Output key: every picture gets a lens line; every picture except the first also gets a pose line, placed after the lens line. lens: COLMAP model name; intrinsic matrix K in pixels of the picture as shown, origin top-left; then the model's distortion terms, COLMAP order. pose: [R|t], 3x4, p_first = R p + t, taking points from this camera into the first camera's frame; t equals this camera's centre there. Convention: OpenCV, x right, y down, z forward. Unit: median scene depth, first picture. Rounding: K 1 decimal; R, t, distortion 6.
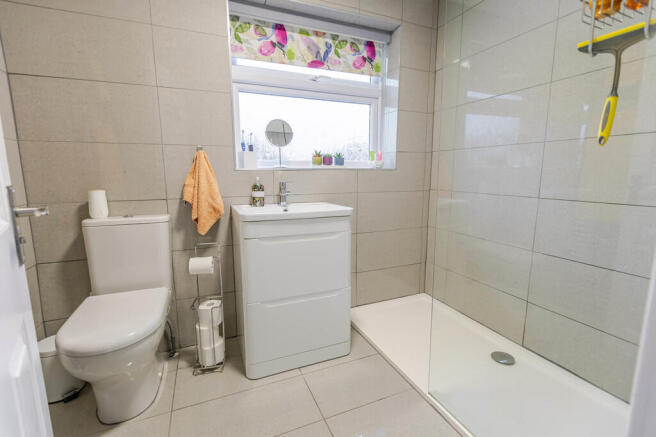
lens RADIAL K [[294.3, 0, 326.3], [0, 294.3, 214.5], [0, 0, 1]] dist [0.012185, -0.000463]
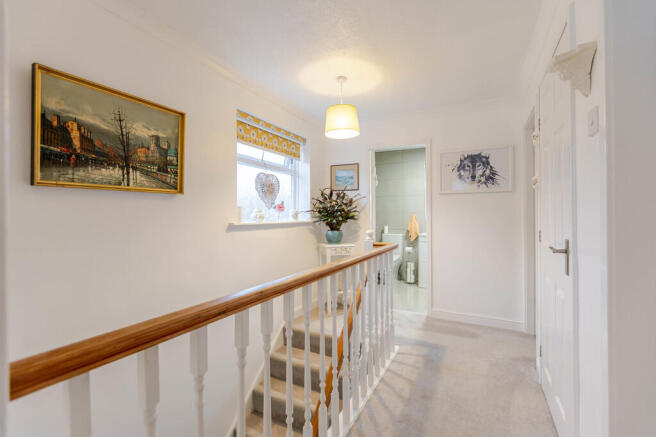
lens RADIAL K [[294.3, 0, 326.3], [0, 294.3, 214.5], [0, 0, 1]] dist [0.012185, -0.000463]
pose [[0.622491, -0.003059, -0.782621, 1.489231], [-0.113768, 0.989017, -0.094355, 0.190443], [0.774314, 0.147772, 0.615306, -1.686743]]
